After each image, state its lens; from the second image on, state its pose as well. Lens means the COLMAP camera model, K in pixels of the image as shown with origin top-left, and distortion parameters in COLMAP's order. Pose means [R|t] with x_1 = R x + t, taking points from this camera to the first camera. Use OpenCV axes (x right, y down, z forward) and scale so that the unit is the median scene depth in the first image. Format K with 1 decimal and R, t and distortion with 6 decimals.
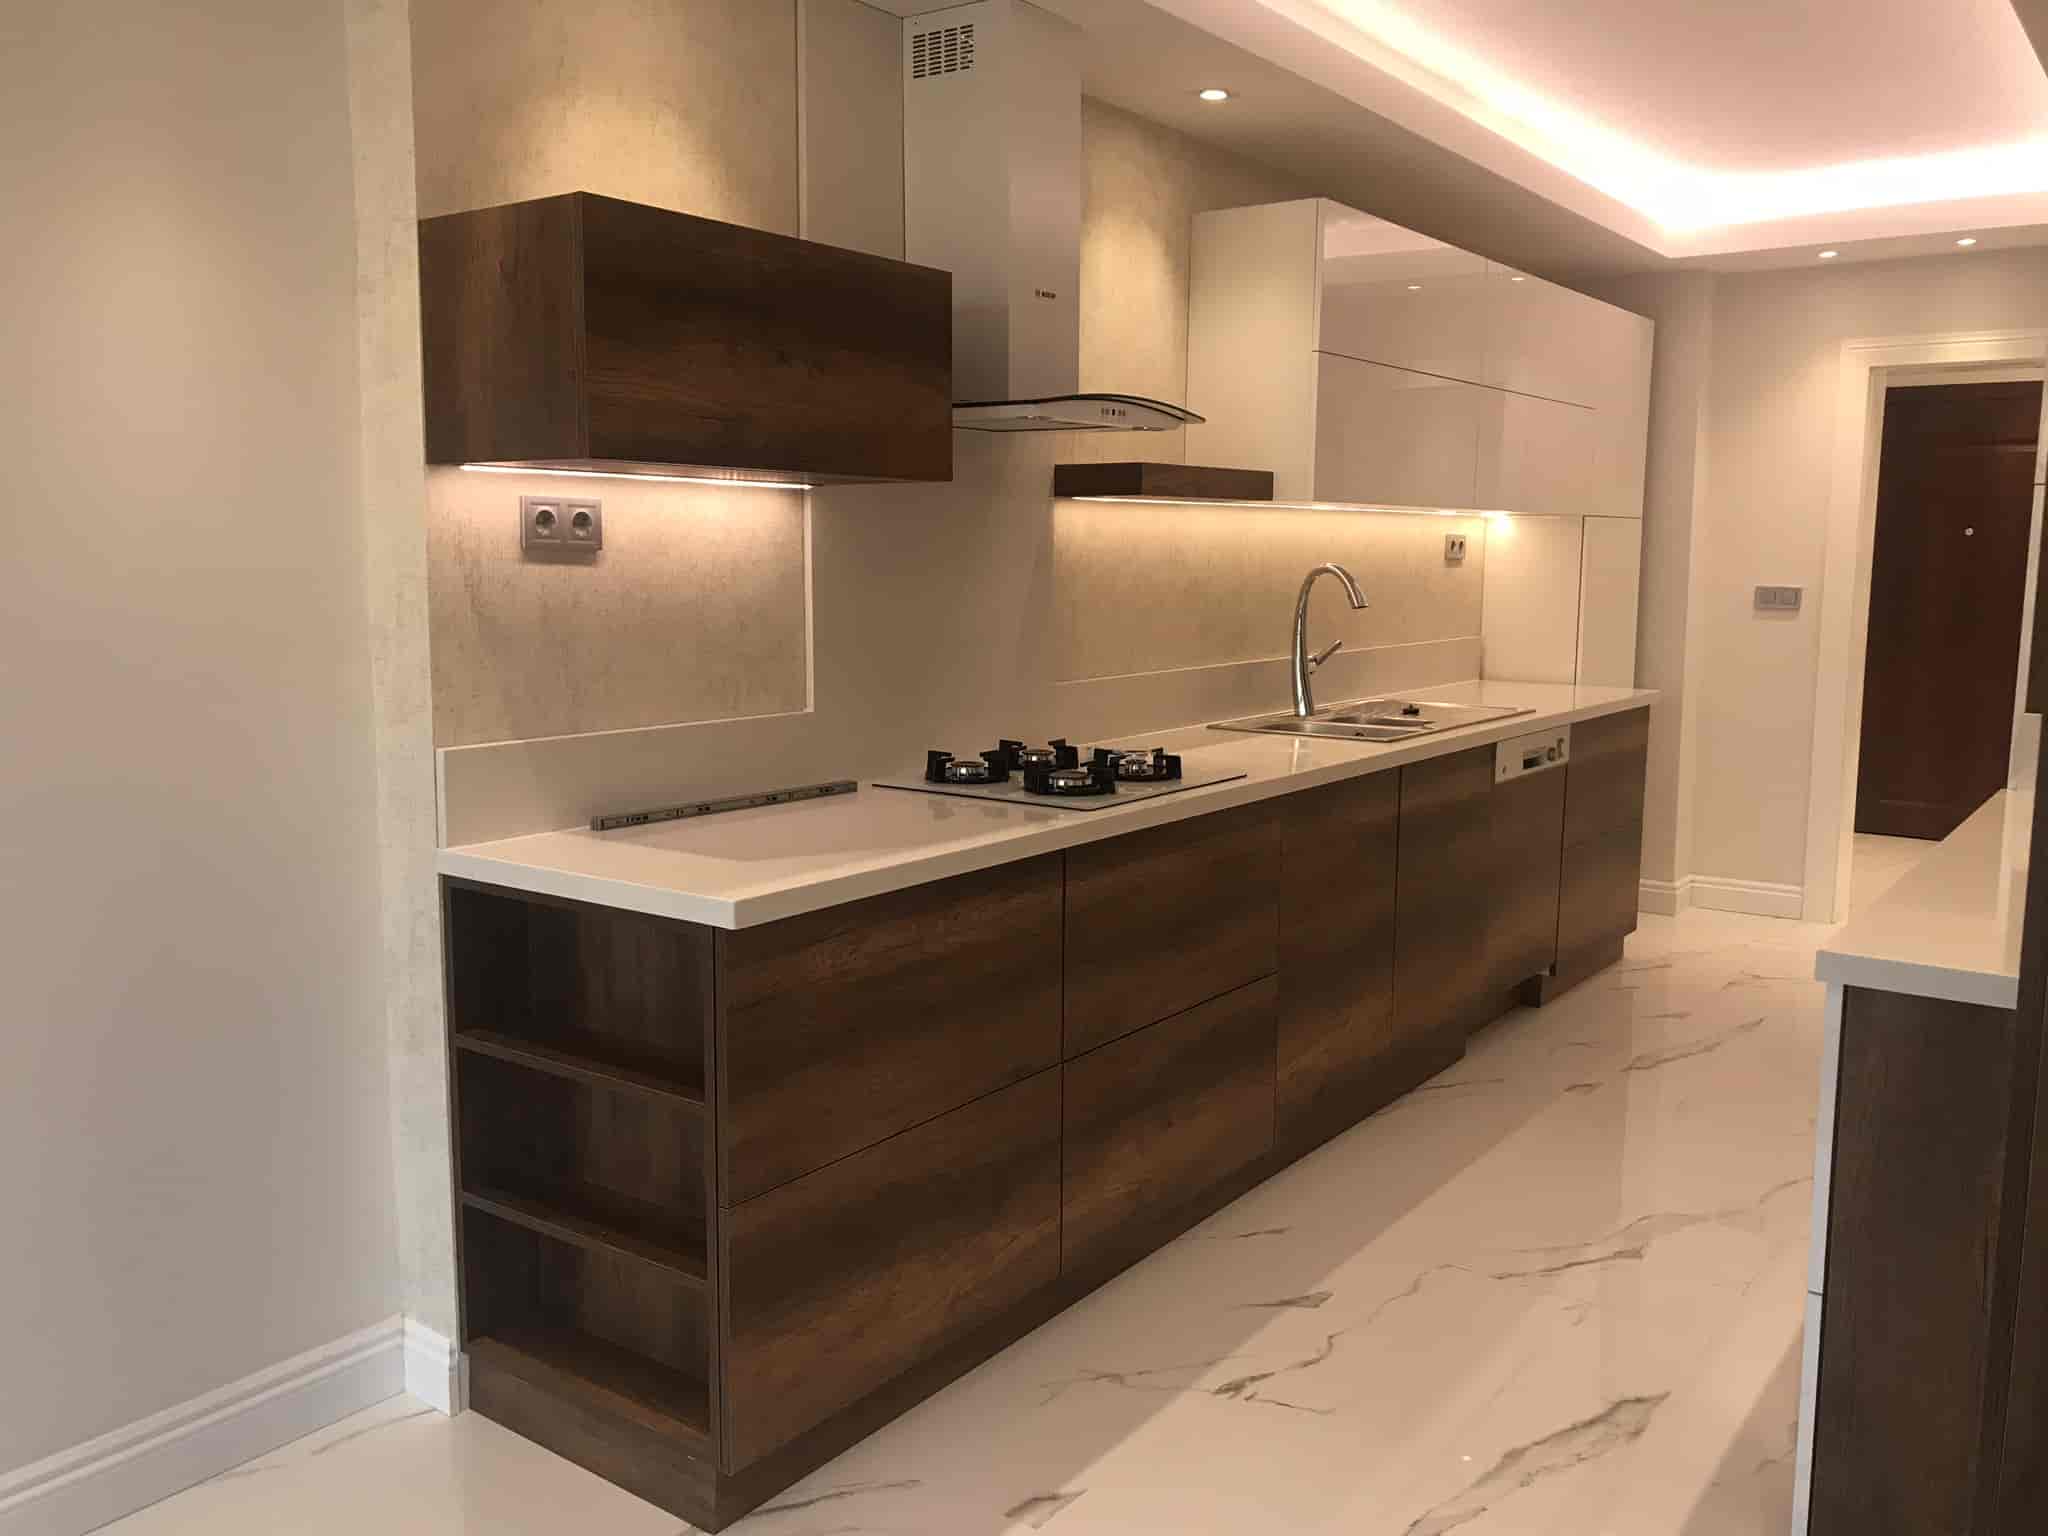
lens RADIAL K [[1693.1, 0, 1024.0], [0, 1693.1, 768.0], [0, 0, 1]] dist [0.038712, -0.010598]
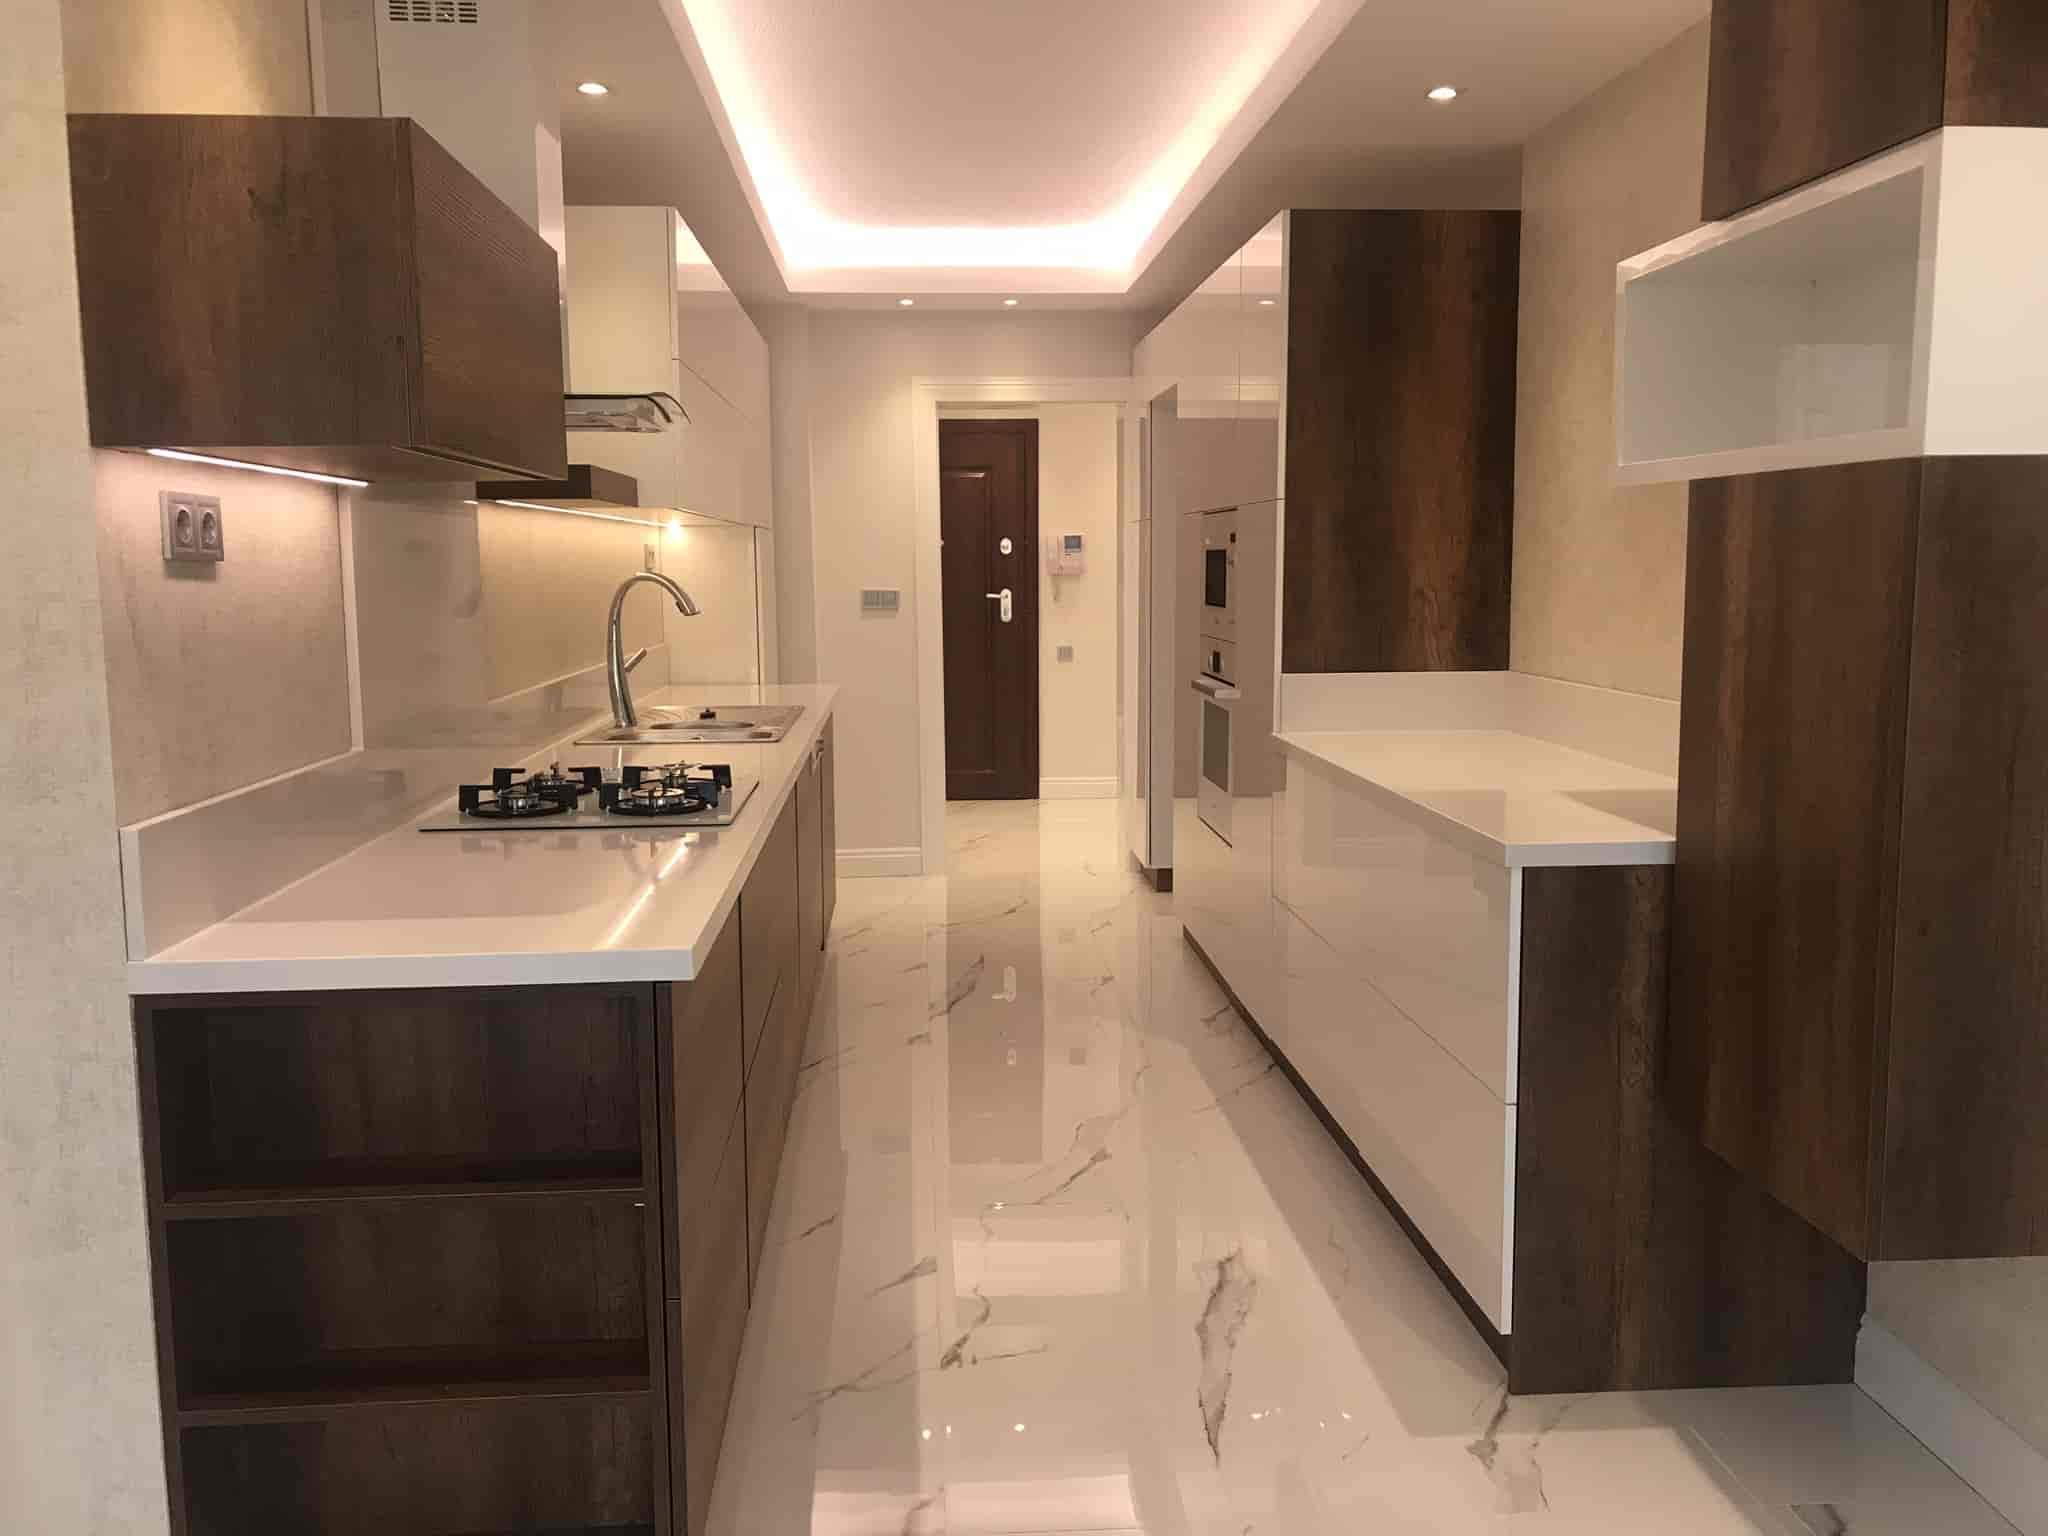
lens RADIAL K [[1682.1, 0, 1011.9], [0, 1682.1, 762.2], [0, 0, 1]] dist [0.028580, -0.009357]
pose [[0.773109, -0.090933, 0.627721, -0.344219], [0.098828, 0.994852, 0.022399, -0.012158], [-0.626527, 0.044719, 0.778116, 0.120795]]
